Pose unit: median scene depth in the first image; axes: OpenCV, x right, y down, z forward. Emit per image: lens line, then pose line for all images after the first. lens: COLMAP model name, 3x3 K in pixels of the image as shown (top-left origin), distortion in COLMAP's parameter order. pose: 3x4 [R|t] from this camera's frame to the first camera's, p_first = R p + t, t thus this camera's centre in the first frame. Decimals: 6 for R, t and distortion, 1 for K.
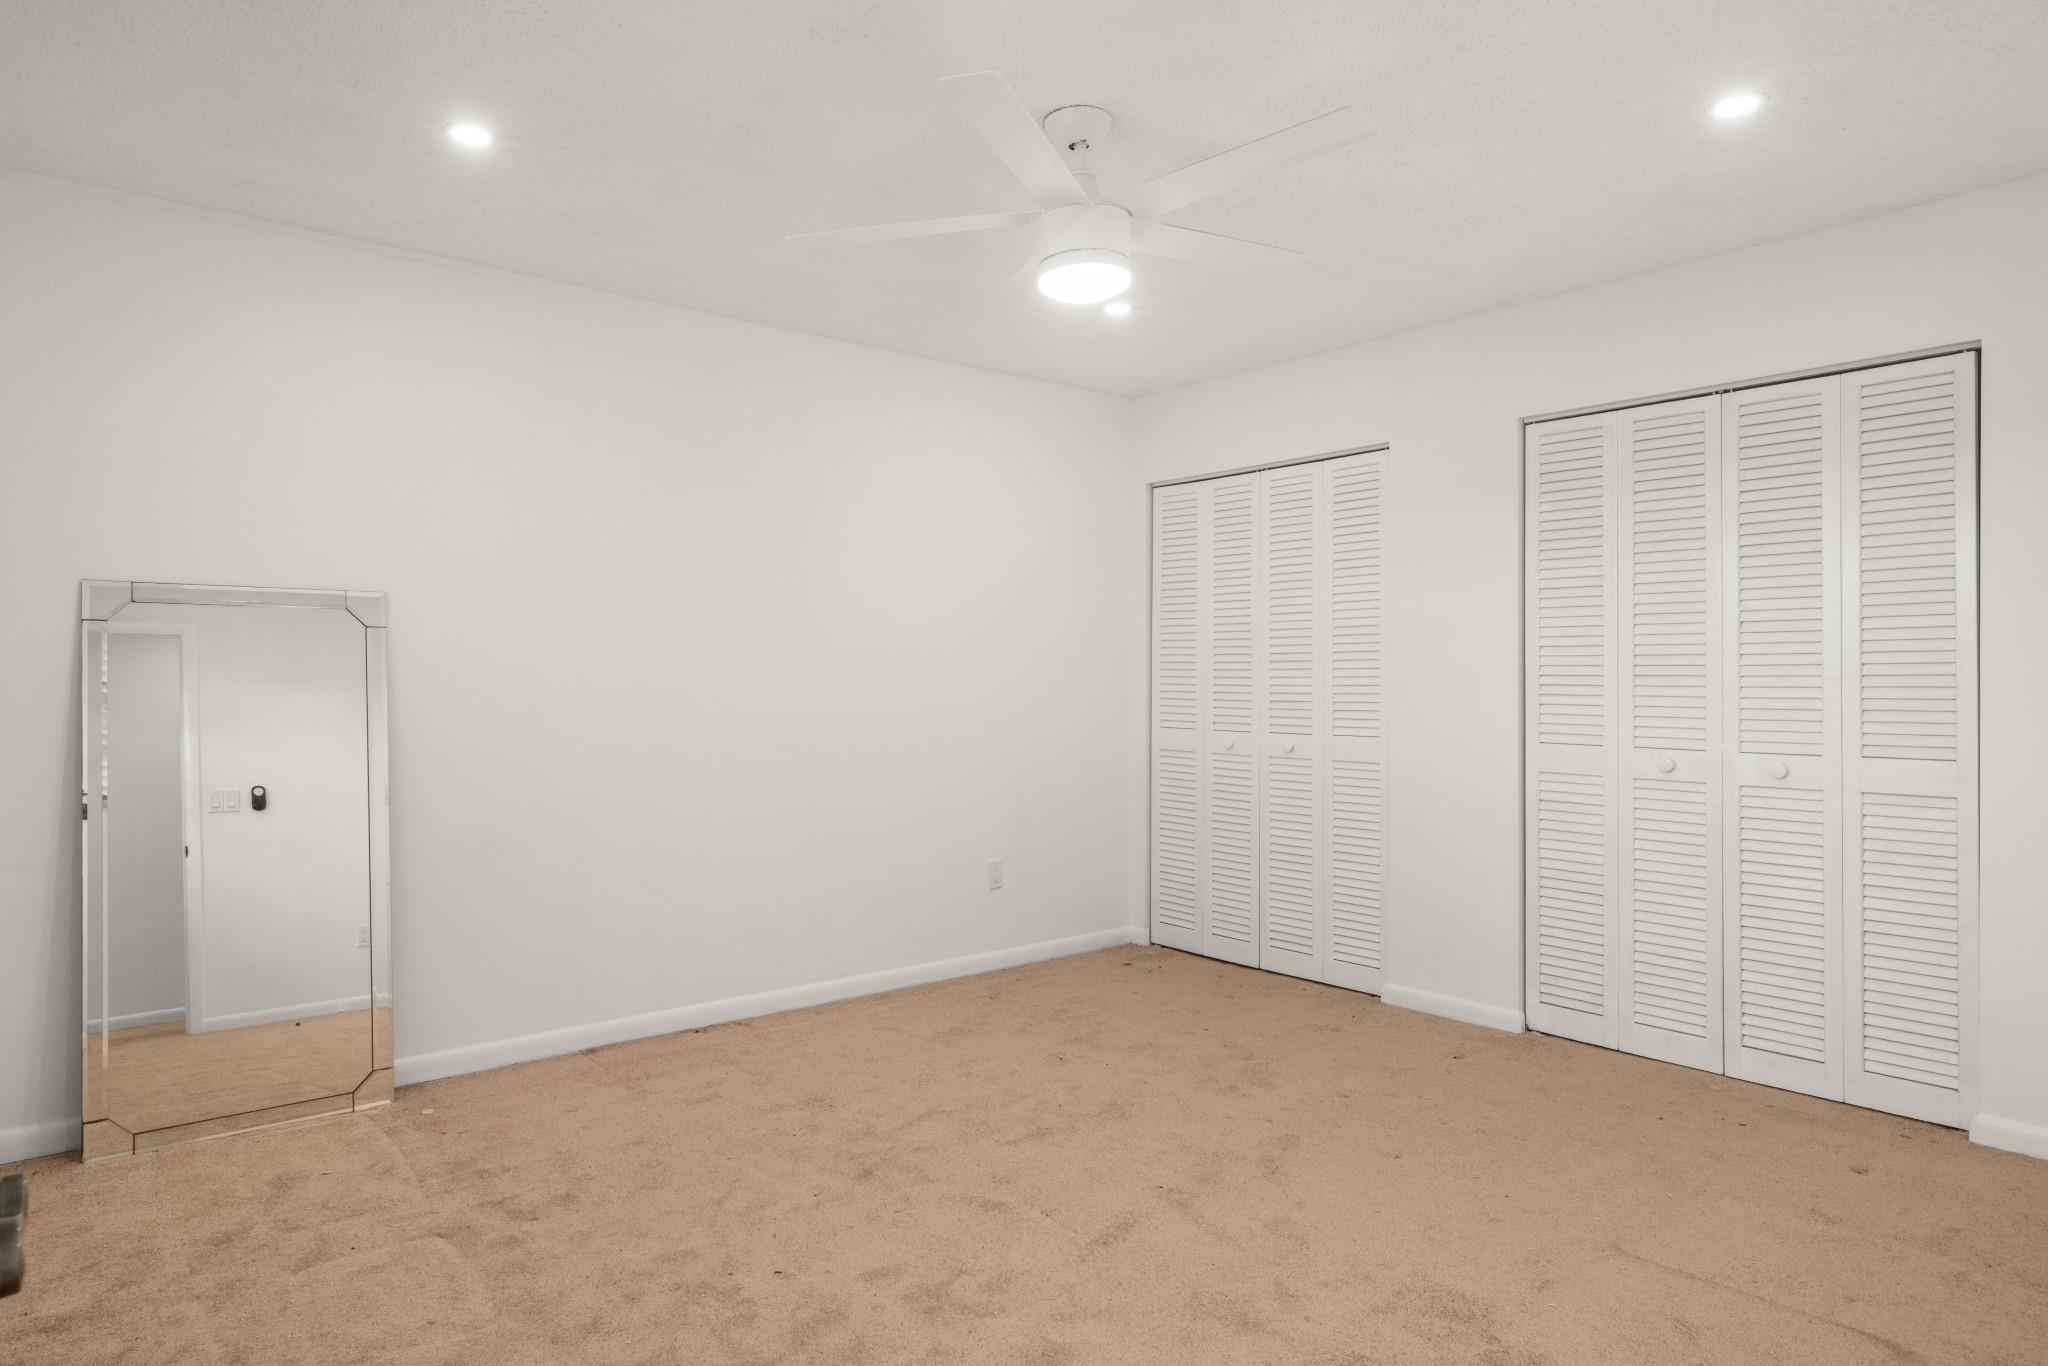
lens RADIAL K [[1258.4, 0, 1020.9], [0, 1258.4, 674.4], [0, 0, 1]] dist [0.006025, 0.000843]
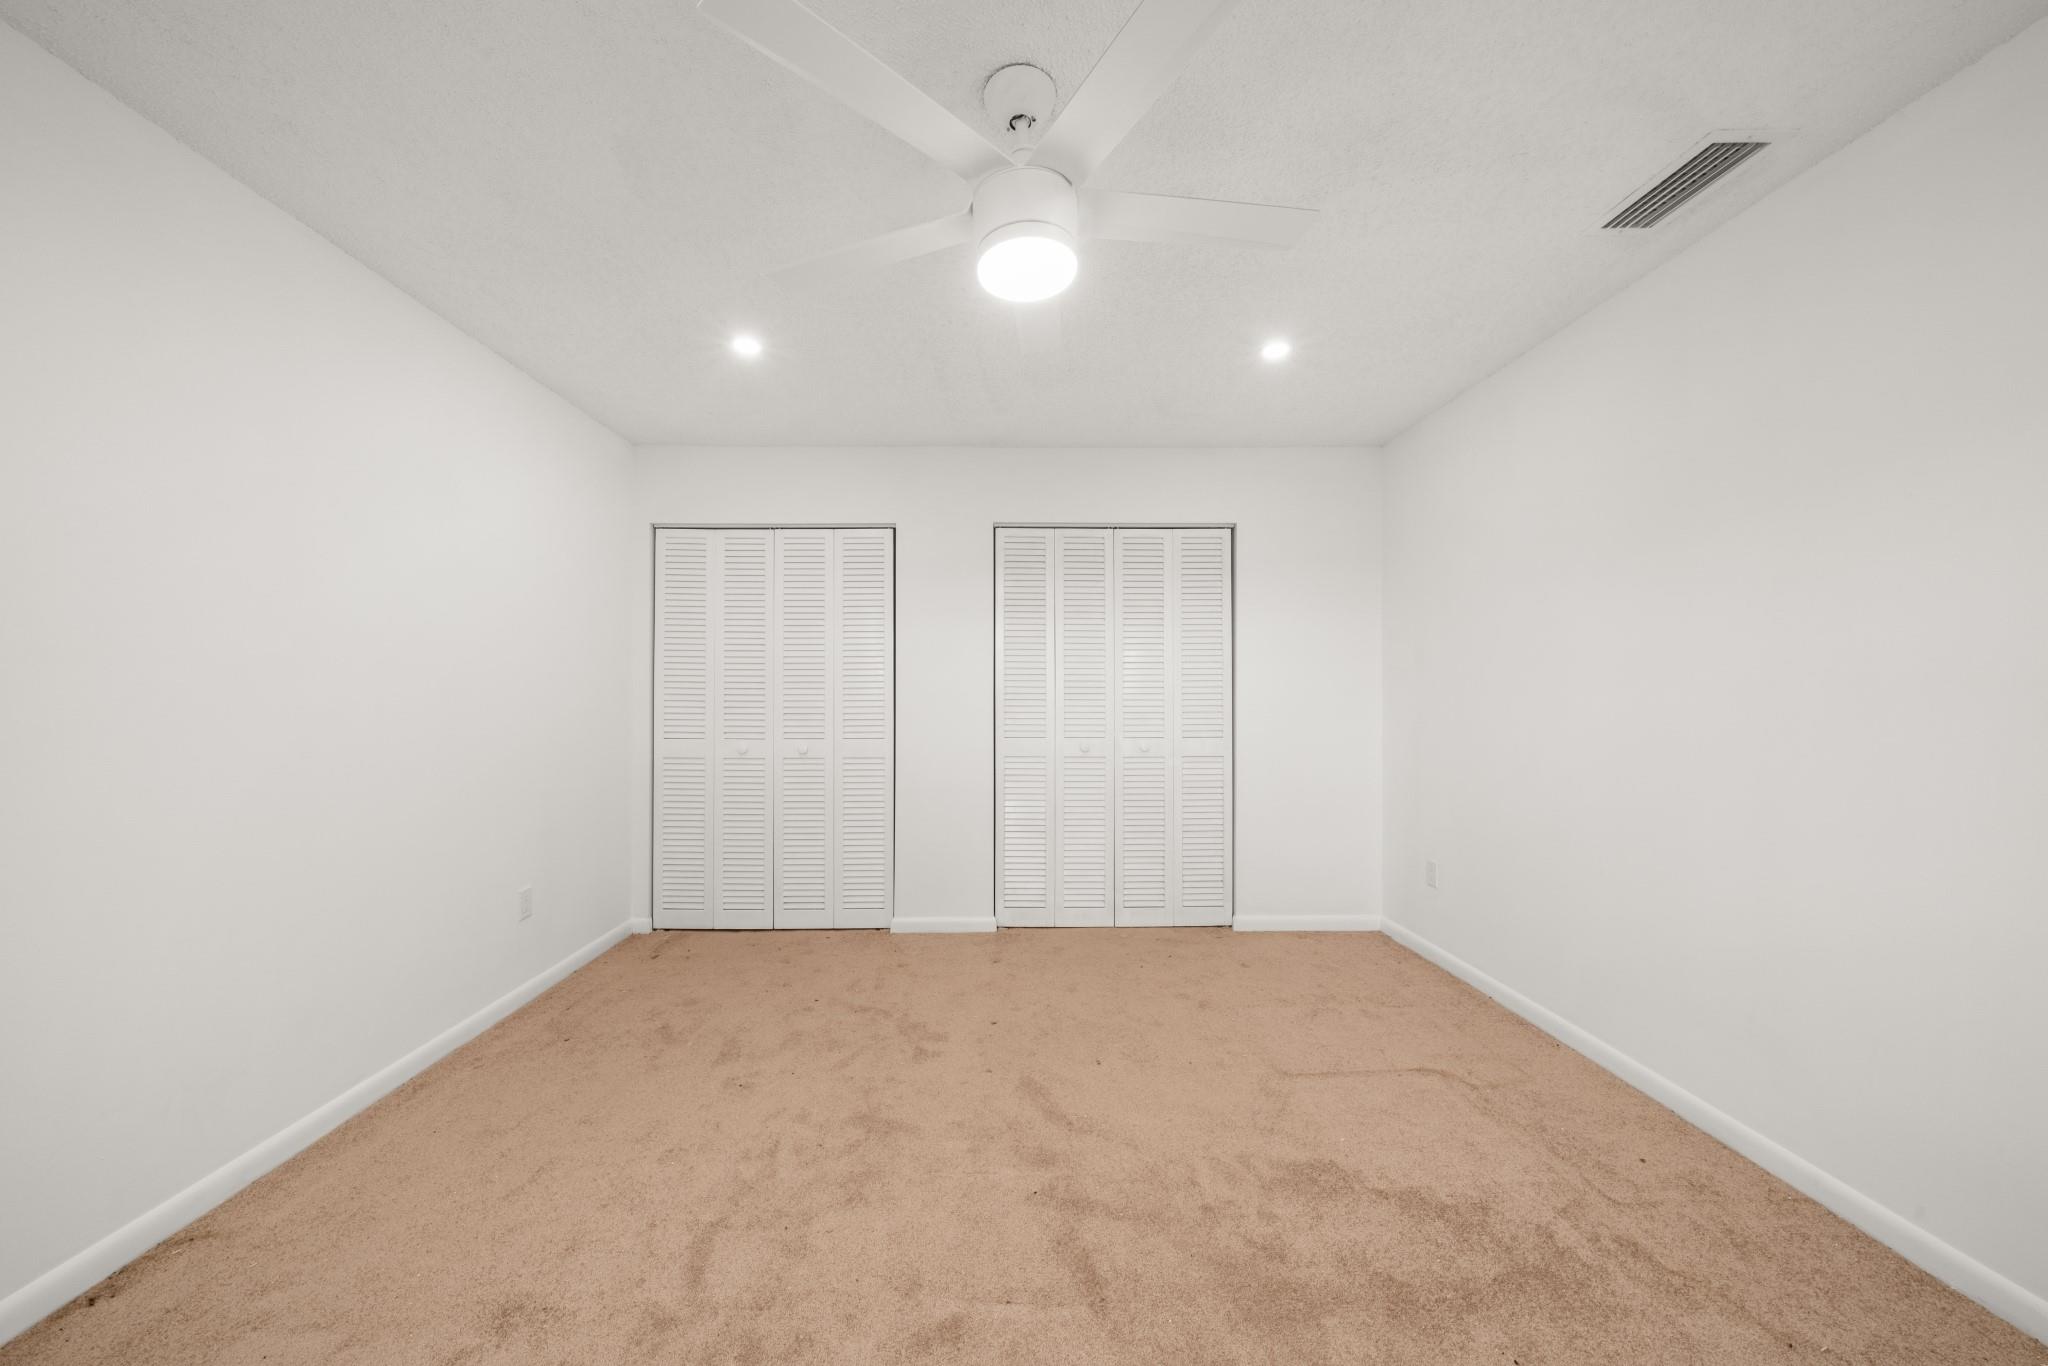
lens RADIAL K [[699.7, 0, 1018.3], [0, 699.7, 686.4], [0, 0, 1]] dist [-0.003234, -0.000153]
pose [[0.623088, 0.007025, 0.782120, -0.245801], [-0.001746, 0.999970, -0.007591, -0.001266], [-0.782150, 0.003365, 0.623081, 0.463821]]
